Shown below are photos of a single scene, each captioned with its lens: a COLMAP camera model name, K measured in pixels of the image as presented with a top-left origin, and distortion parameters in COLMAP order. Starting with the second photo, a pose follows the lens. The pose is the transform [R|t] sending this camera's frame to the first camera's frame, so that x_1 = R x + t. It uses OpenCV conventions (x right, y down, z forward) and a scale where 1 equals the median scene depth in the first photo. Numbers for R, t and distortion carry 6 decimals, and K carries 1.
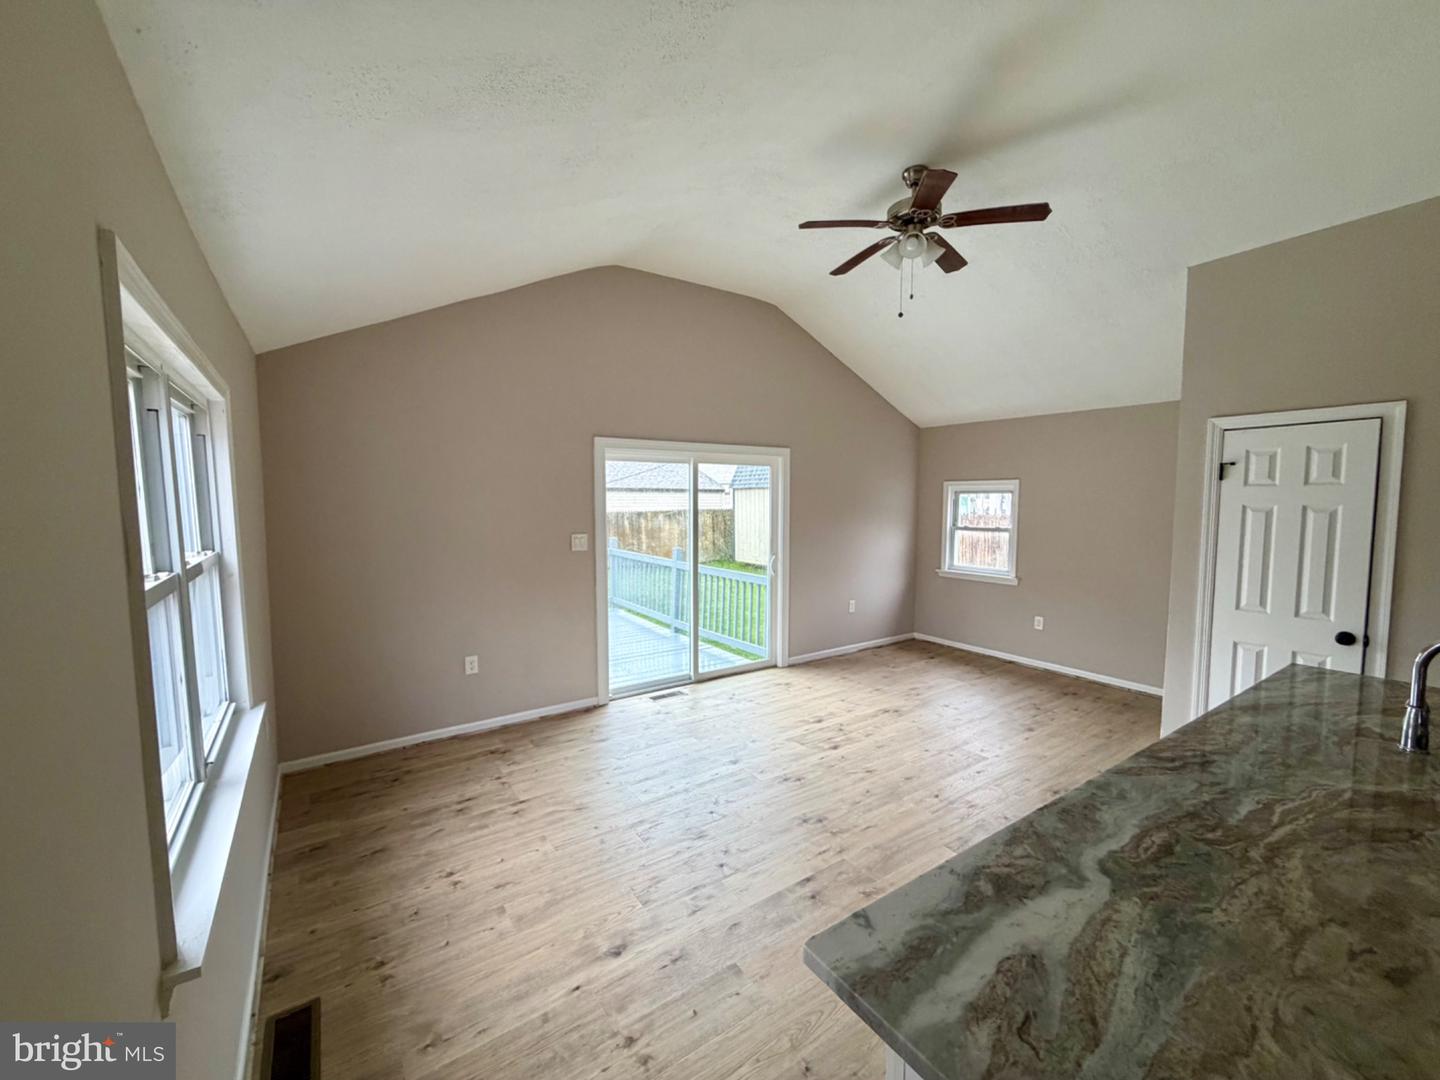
lens RADIAL K [[576.3, 0, 720.0], [0, 576.3, 540.0], [0, 0, 1]] dist [-0.000753, -0.000089]
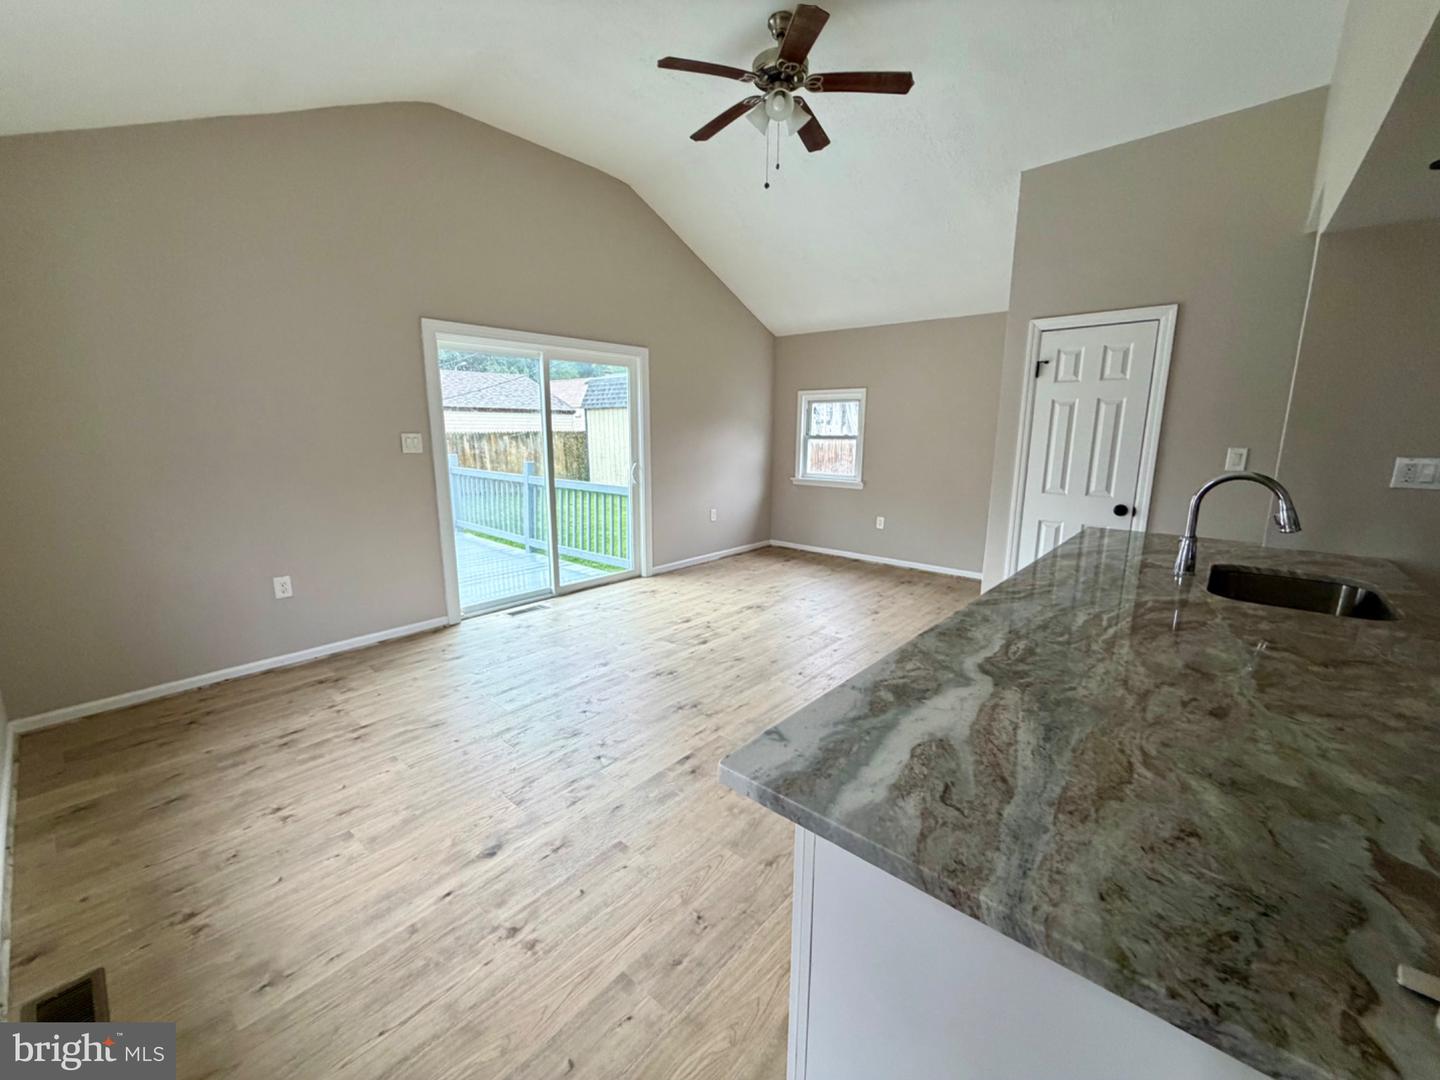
lens RADIAL K [[573.0, 0, 720.0], [0, 573.0, 540.0], [0, 0, 1]] dist [0.000251, 0.000345]
pose [[0.968225, -0.044230, 0.246139, -0.023159], [0.014245, 0.992392, 0.122291, 0.090897], [-0.249675, -0.114899, 0.961489, 0.063225]]
